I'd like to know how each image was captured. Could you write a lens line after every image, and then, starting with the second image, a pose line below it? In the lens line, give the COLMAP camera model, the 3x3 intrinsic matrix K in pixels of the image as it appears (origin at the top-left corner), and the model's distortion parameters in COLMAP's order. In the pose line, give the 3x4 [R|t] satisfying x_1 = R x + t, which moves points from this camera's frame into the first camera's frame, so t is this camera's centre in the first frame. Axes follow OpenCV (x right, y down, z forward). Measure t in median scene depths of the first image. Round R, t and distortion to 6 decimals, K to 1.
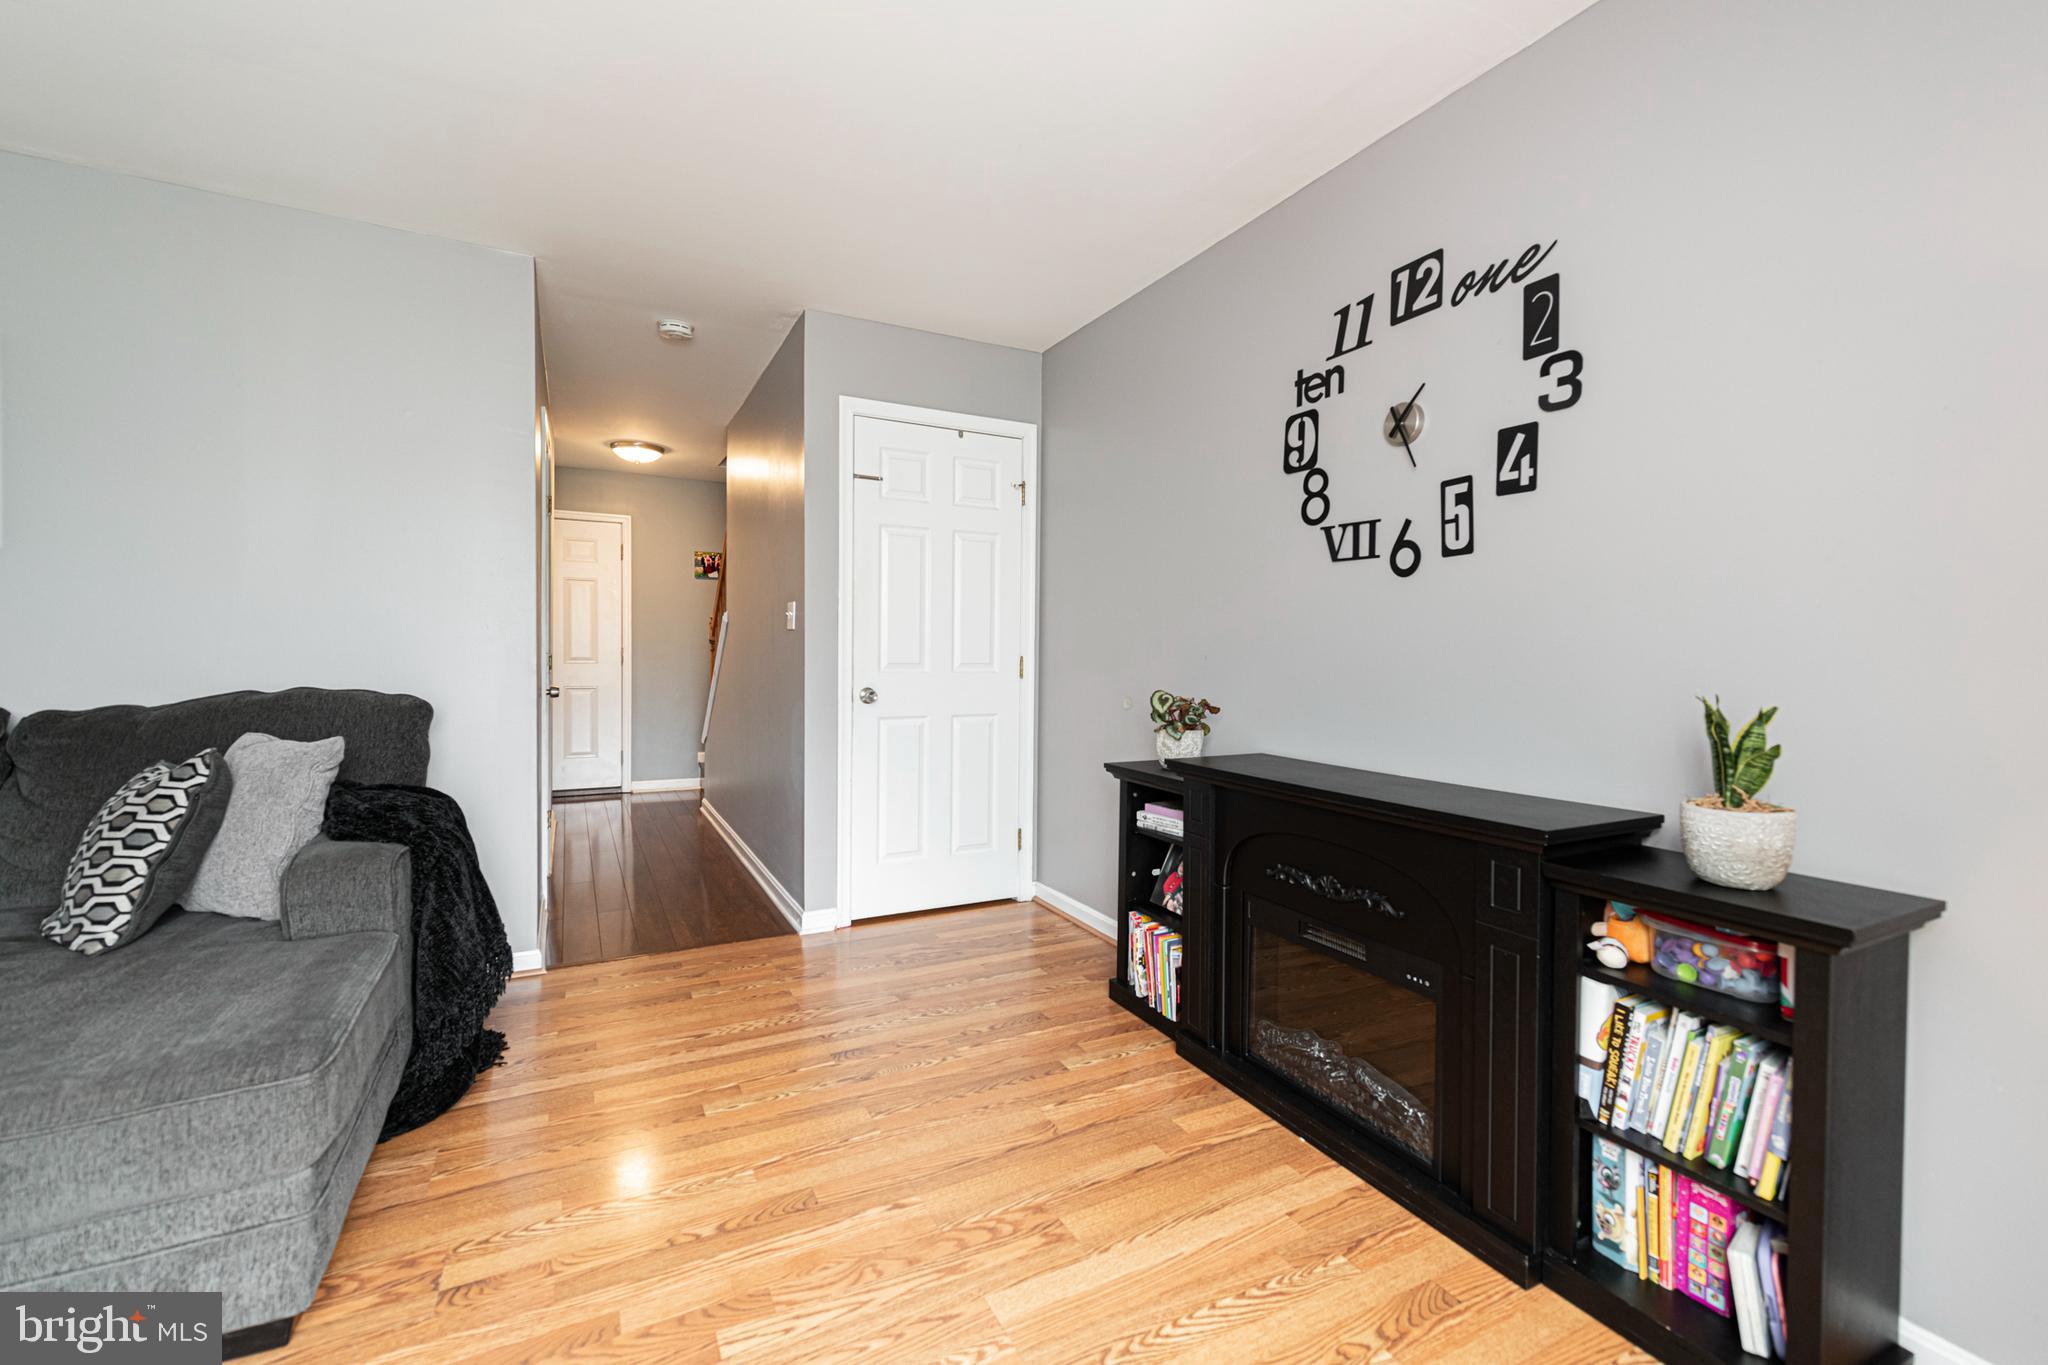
lens RADIAL K [[876.2, 0, 1020.9], [0, 876.2, 660.0], [0, 0, 1]] dist [0.000789, 0.000042]
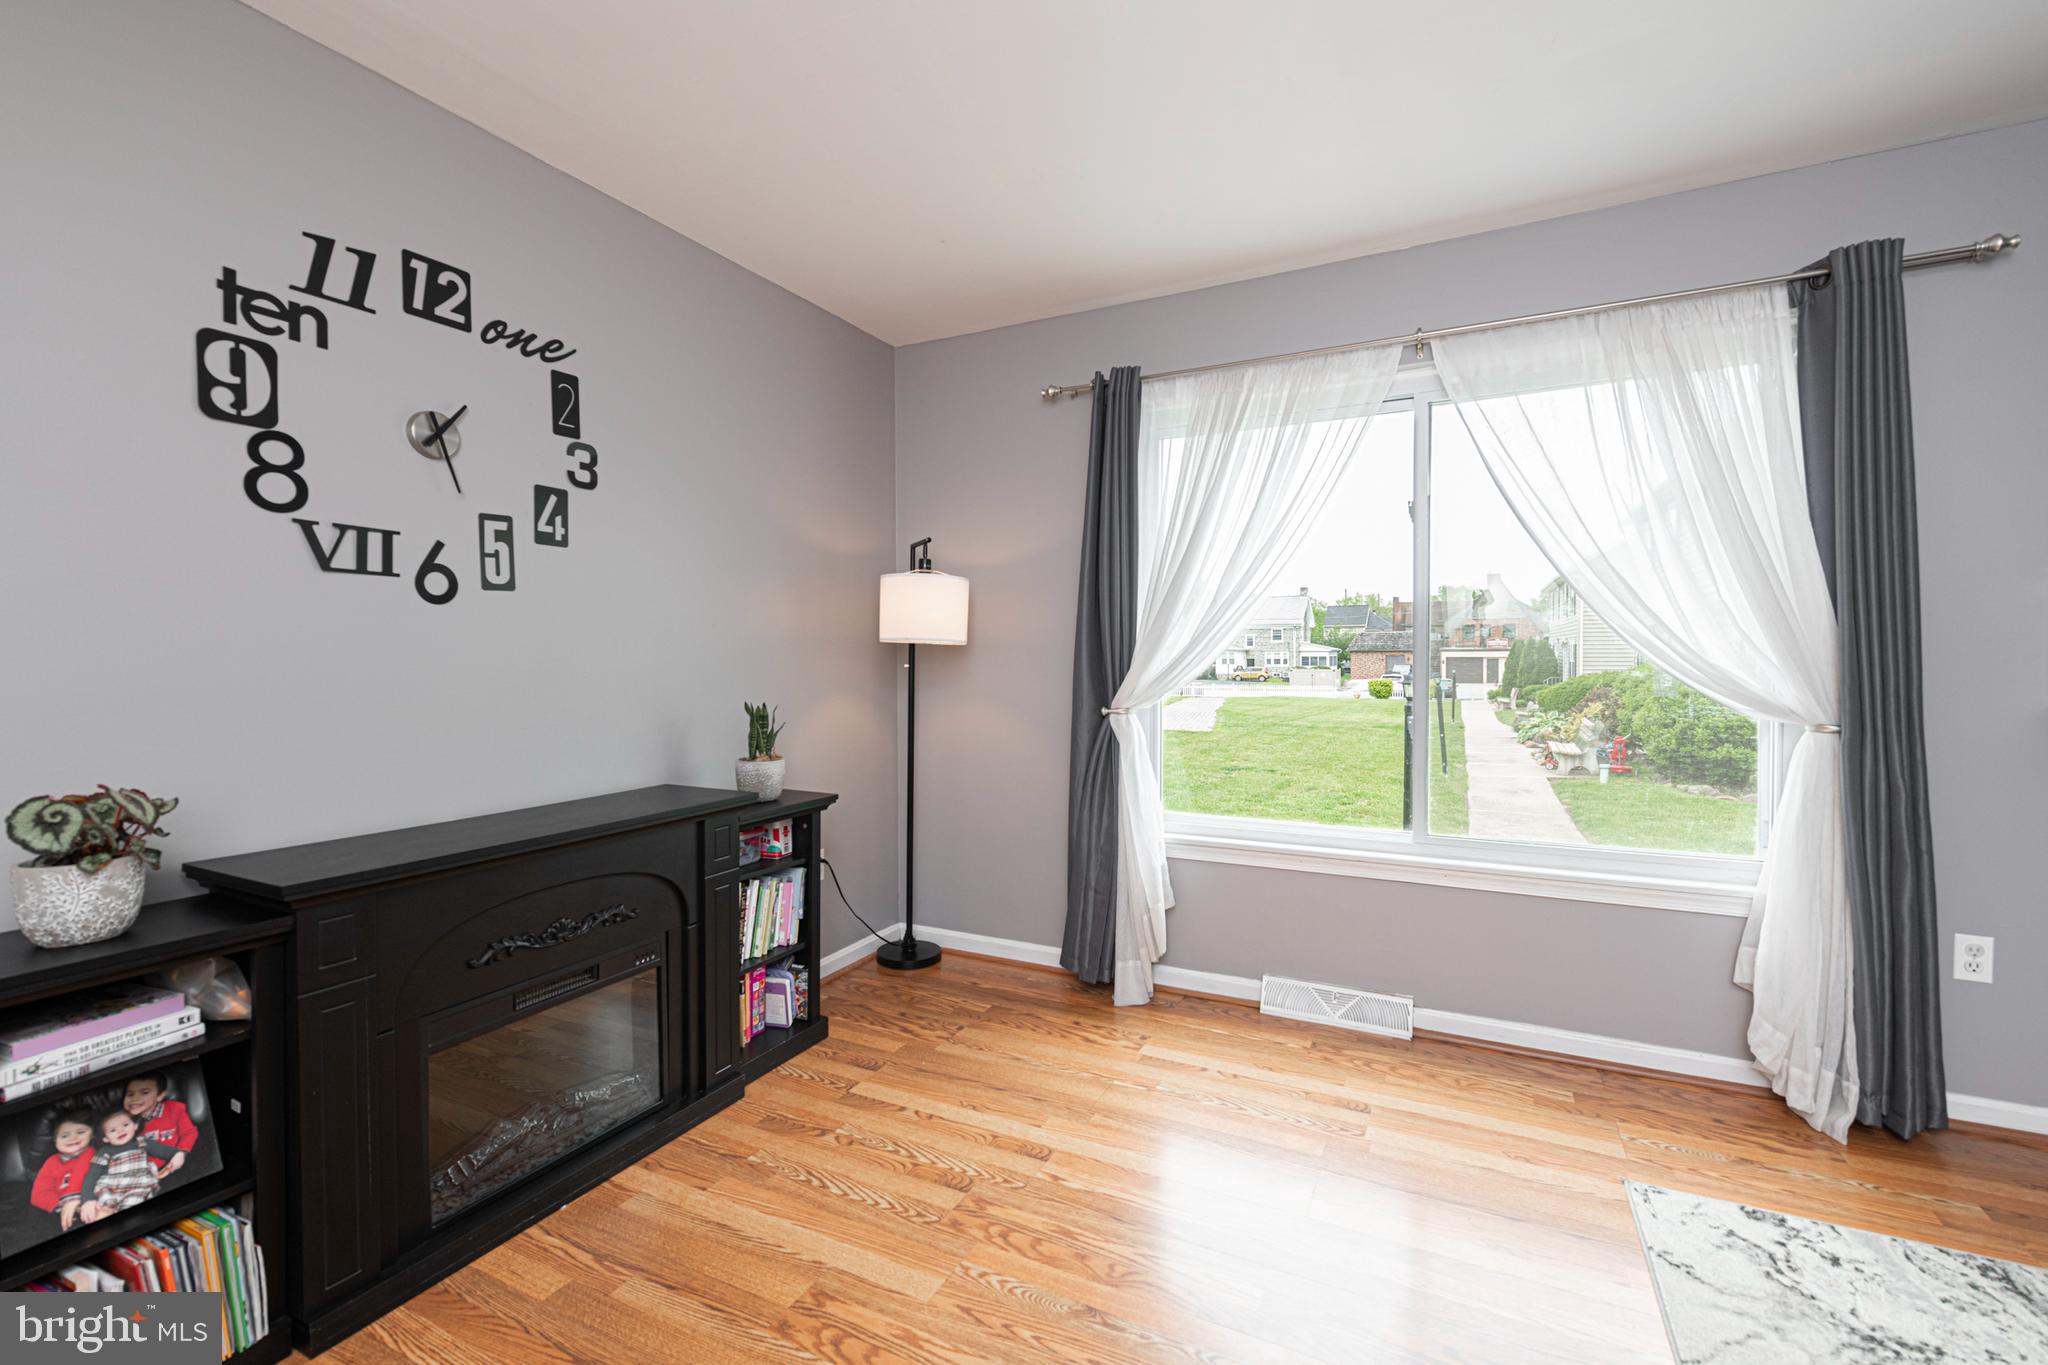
lens RADIAL K [[944.1, 0, 1017.6], [0, 944.1, 648.8], [0, 0, 1]] dist [-0.000129, 0.000078]
pose [[-0.602603, -0.006569, 0.798014, -0.749443], [0.002965, 0.999941, 0.010470, -0.059786], [-0.798035, 0.008675, -0.602548, 1.172020]]
